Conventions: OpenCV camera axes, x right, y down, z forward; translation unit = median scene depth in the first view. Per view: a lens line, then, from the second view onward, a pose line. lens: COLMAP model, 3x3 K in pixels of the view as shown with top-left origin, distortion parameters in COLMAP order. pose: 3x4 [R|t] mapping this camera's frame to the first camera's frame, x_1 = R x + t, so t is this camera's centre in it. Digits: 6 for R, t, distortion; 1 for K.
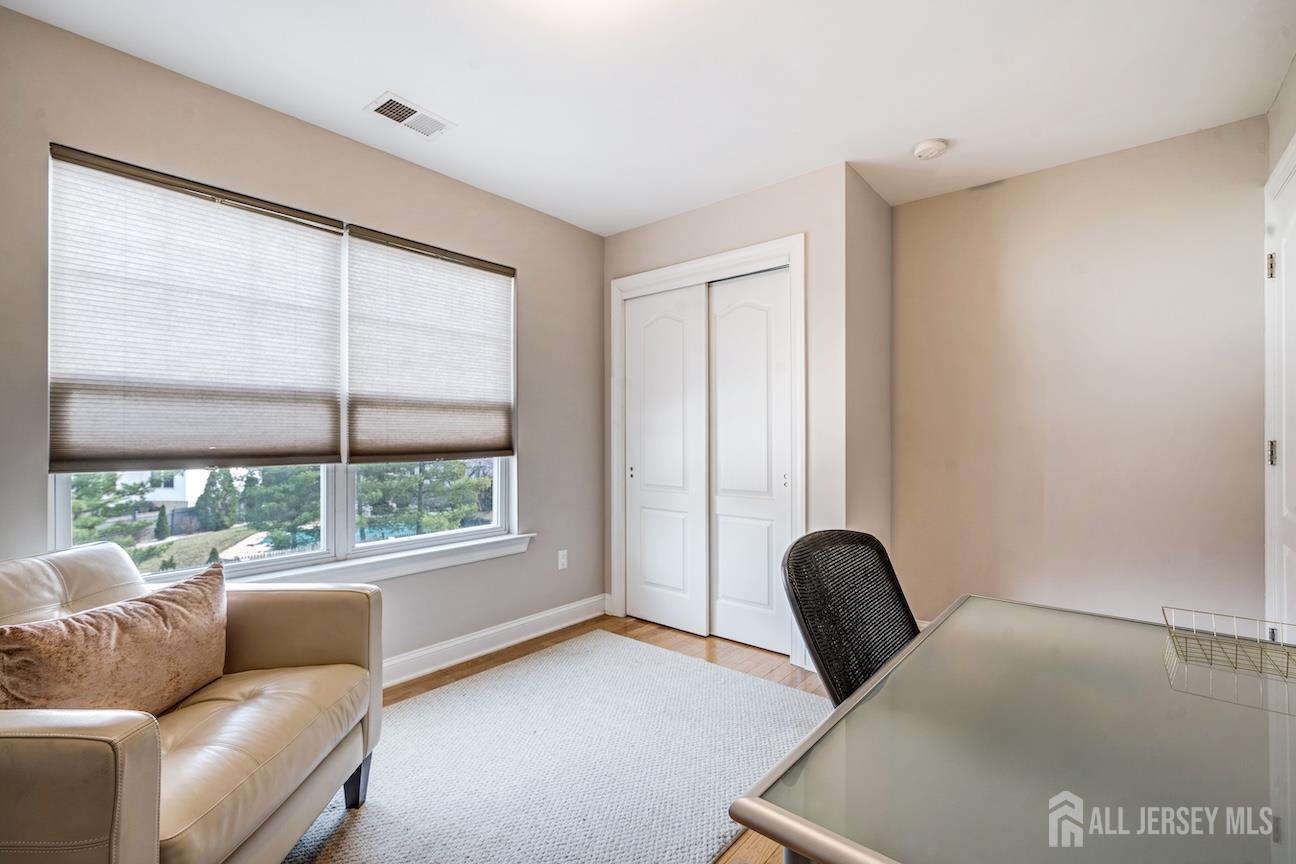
lens RADIAL K [[568.0, 0, 648.0], [0, 568.0, 432.0], [0, 0, 1]] dist [-0.001541, -0.000299]
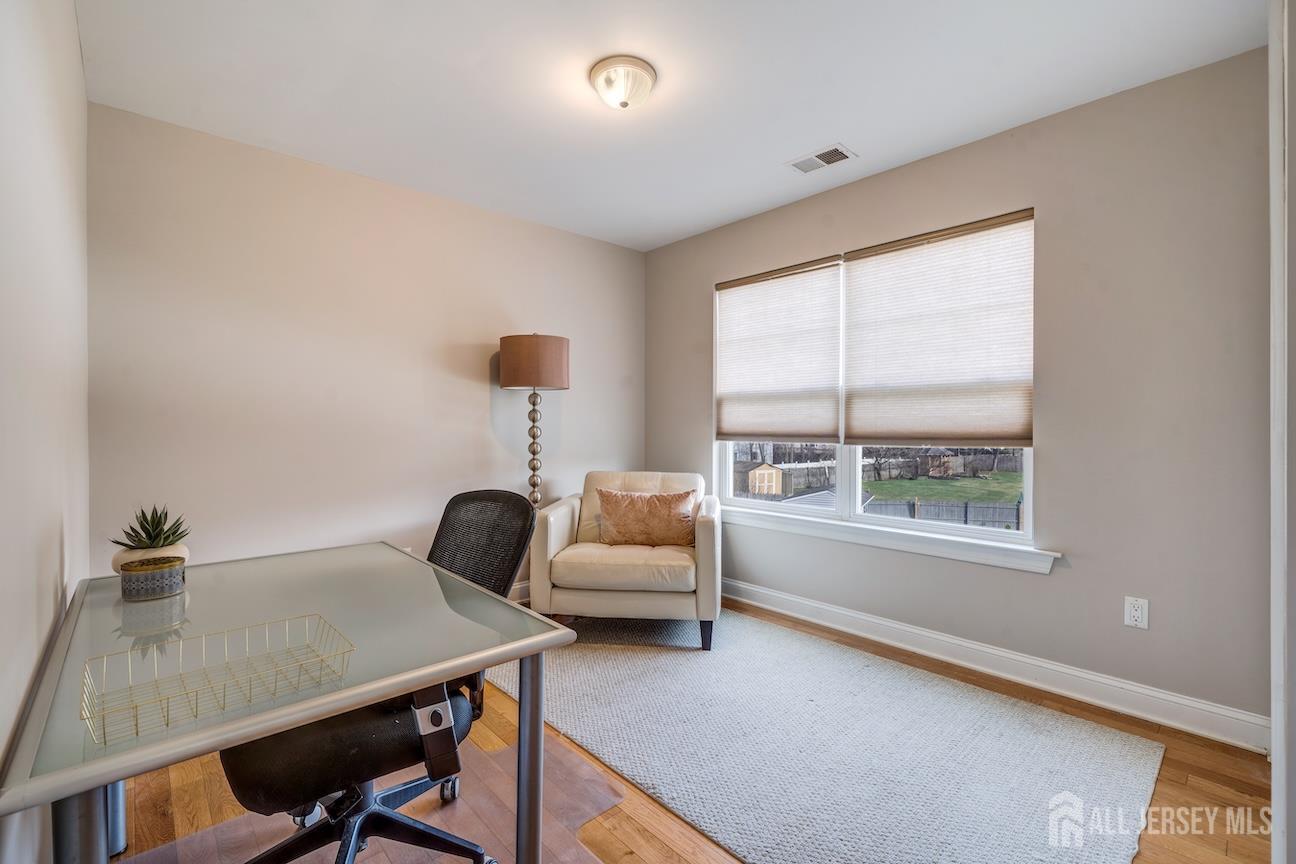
lens RADIAL K [[567.4, 0, 648.0], [0, 567.4, 432.0], [0, 0, 1]] dist [0.001231, 0.000219]
pose [[-0.129541, 0.010499, -0.991519, 0.777424], [0.005737, 0.999935, 0.009839, 0.012970], [0.991558, -0.004413, -0.129593, 0.733776]]
